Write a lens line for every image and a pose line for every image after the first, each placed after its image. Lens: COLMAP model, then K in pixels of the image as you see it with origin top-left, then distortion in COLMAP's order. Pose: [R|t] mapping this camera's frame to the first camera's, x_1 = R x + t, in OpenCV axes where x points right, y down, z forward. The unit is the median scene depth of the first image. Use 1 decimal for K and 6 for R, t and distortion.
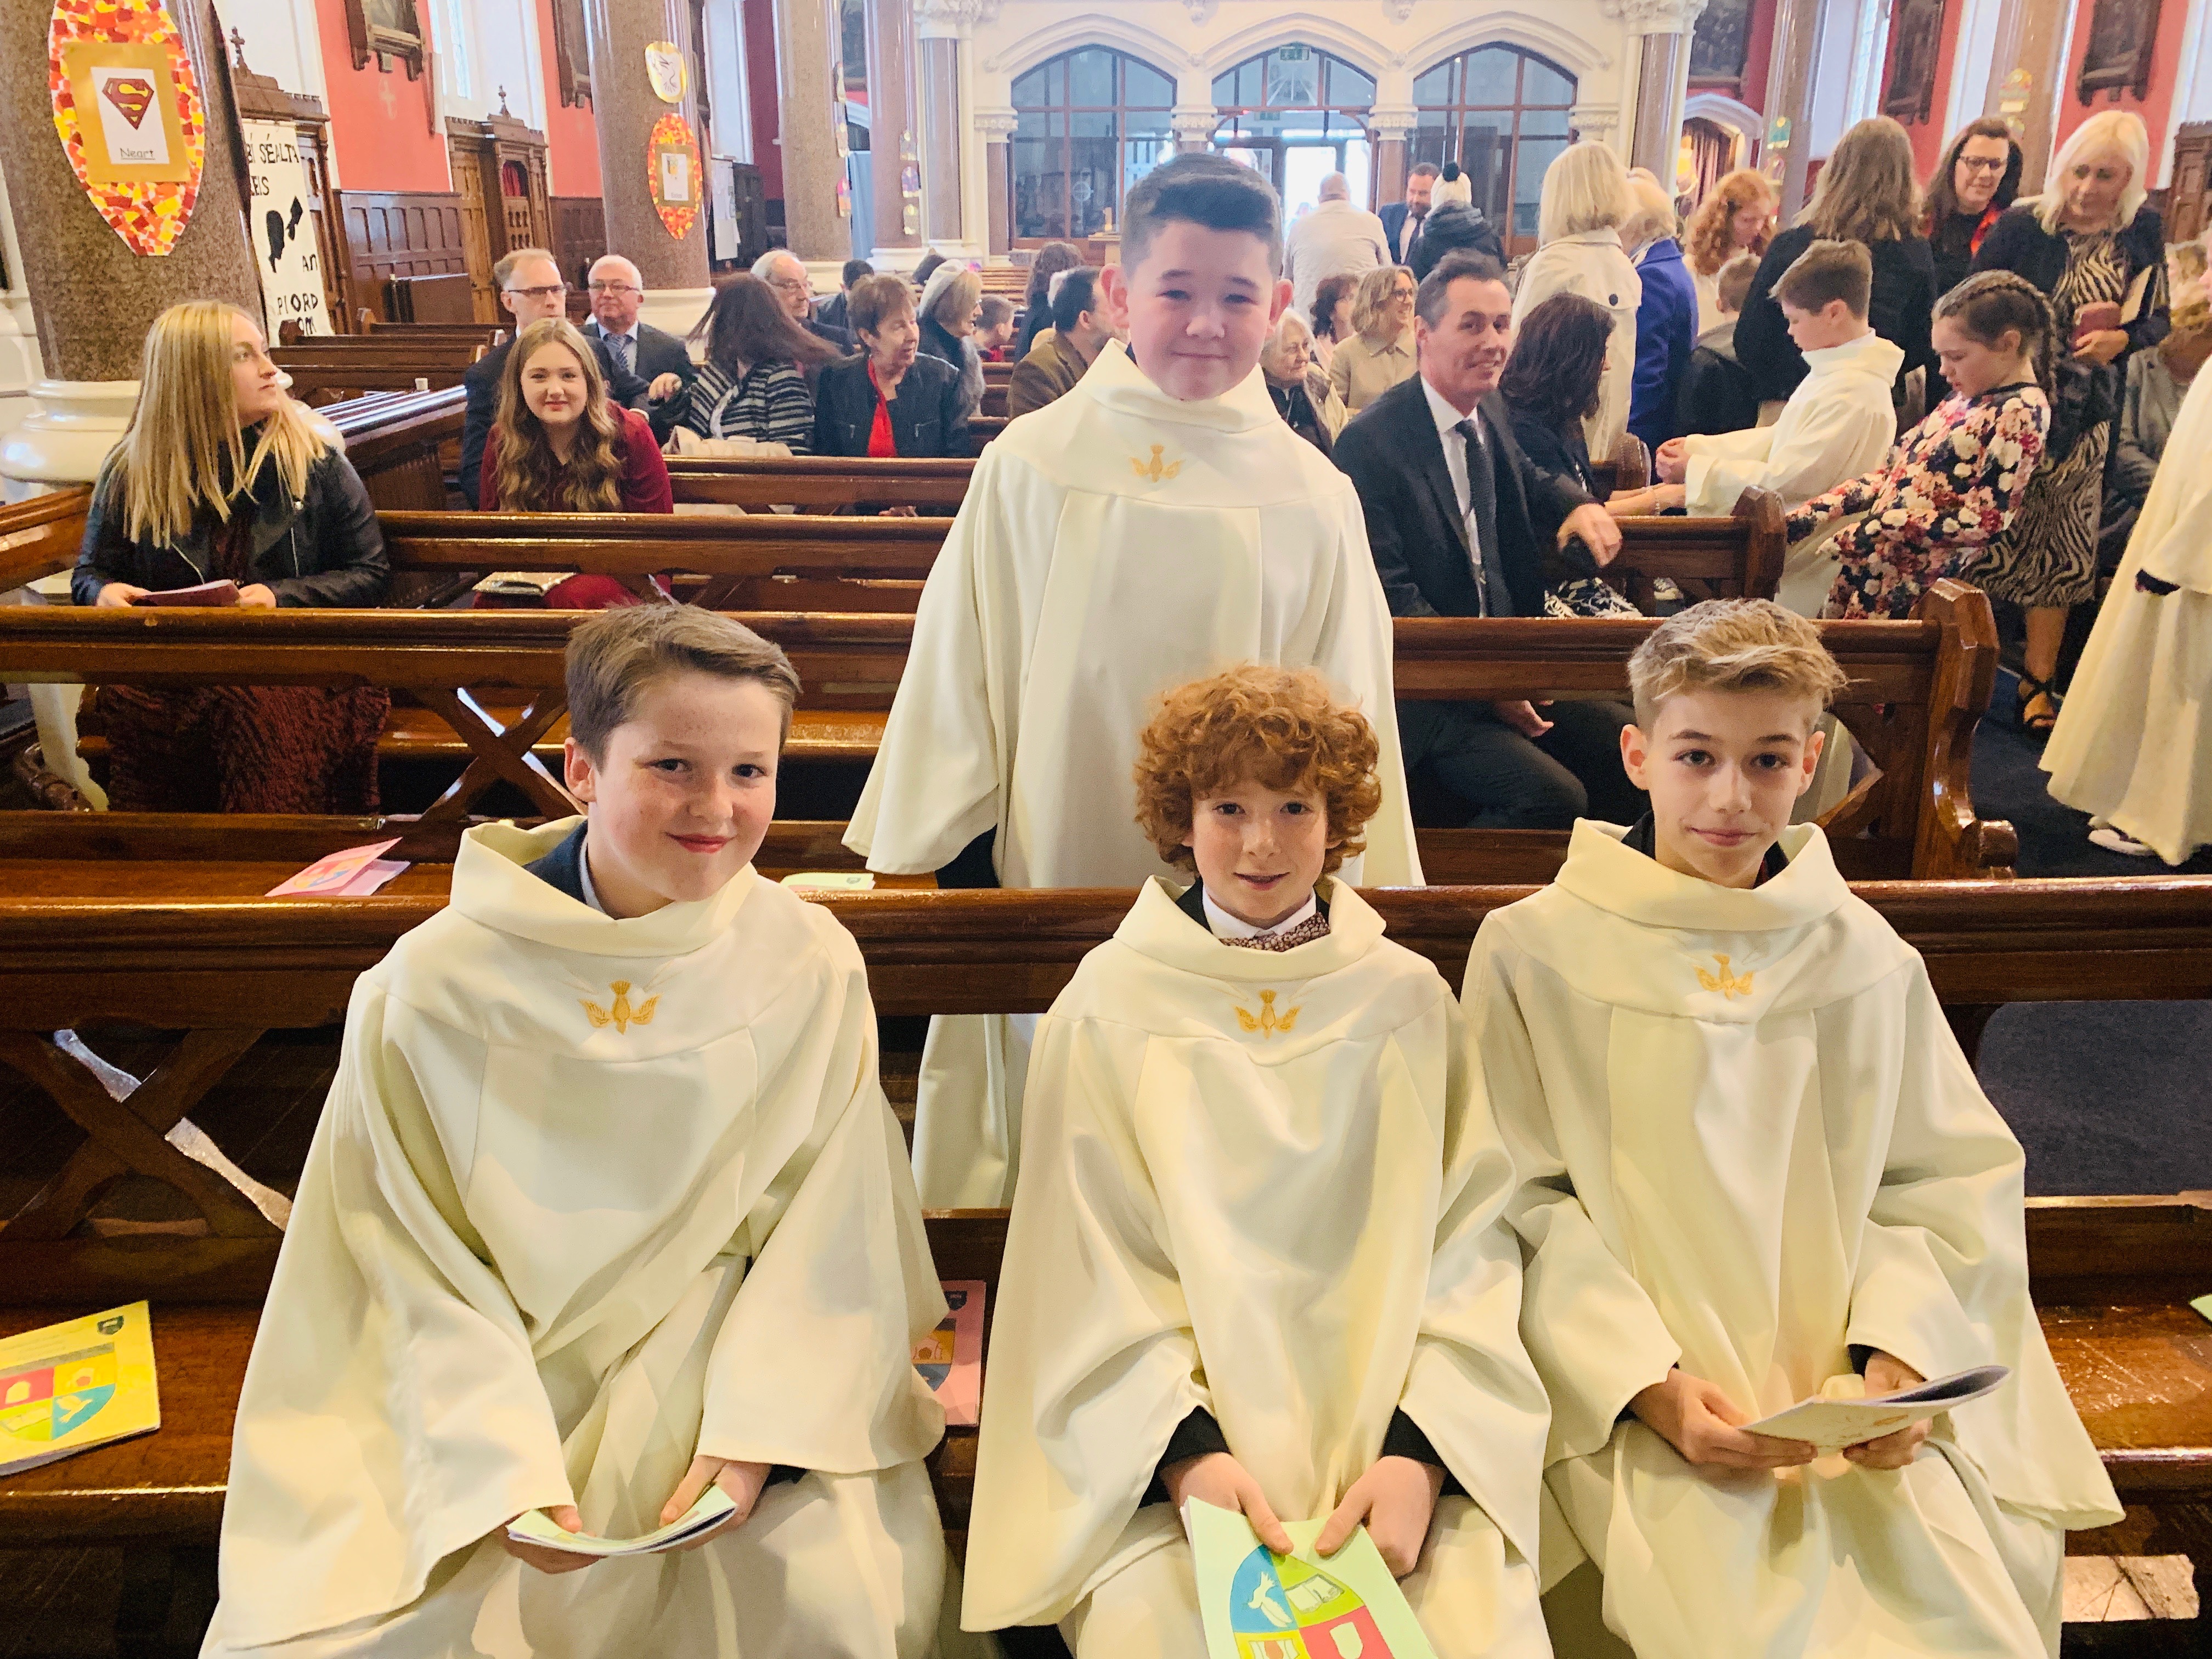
lens RADIAL K [[1687.3, 0, 1106.0], [0, 1687.3, 829.5], [0, 0, 1]] dist [0.009361, -0.001371]
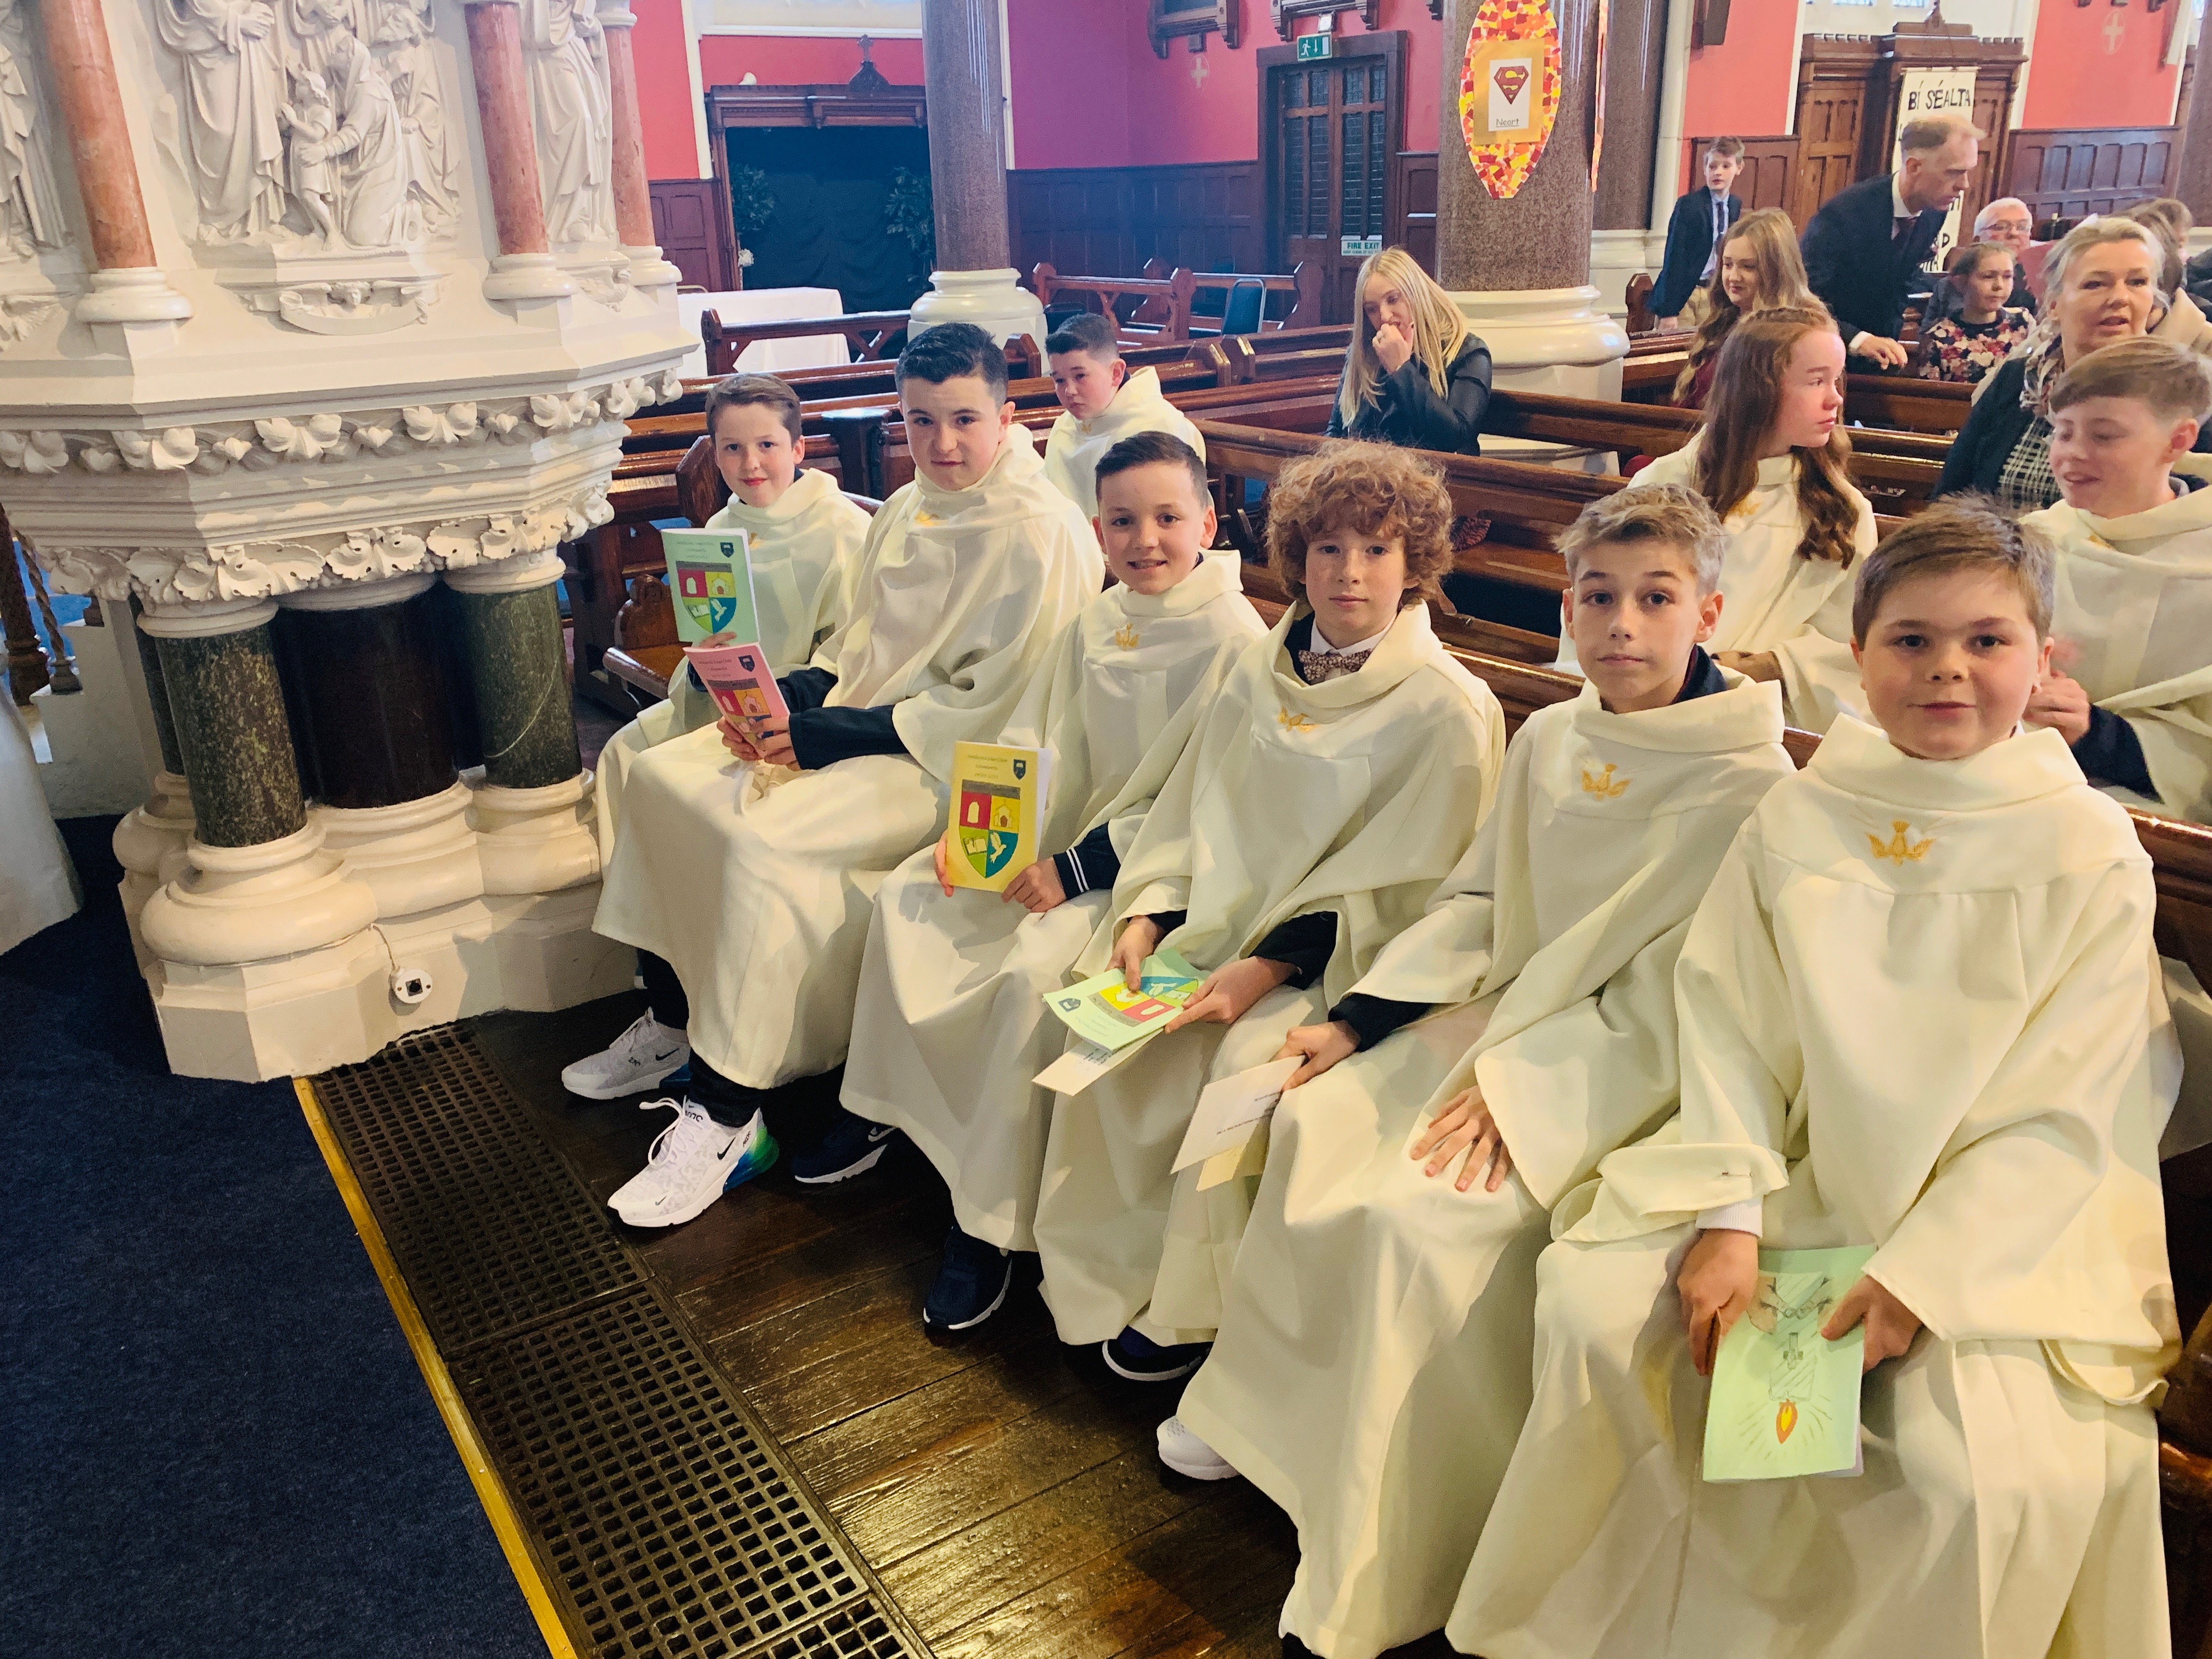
lens RADIAL K [[1684.6, 0, 1081.2], [0, 1684.6, 826.0], [0, 0, 1]] dist [0.019474, -0.007244]
pose [[0.551571, 0.283487, -0.784477, 0.456617], [-0.262007, 0.951757, 0.159719, 0.009687], [0.791910, 0.117442, 0.599238, -0.013736]]
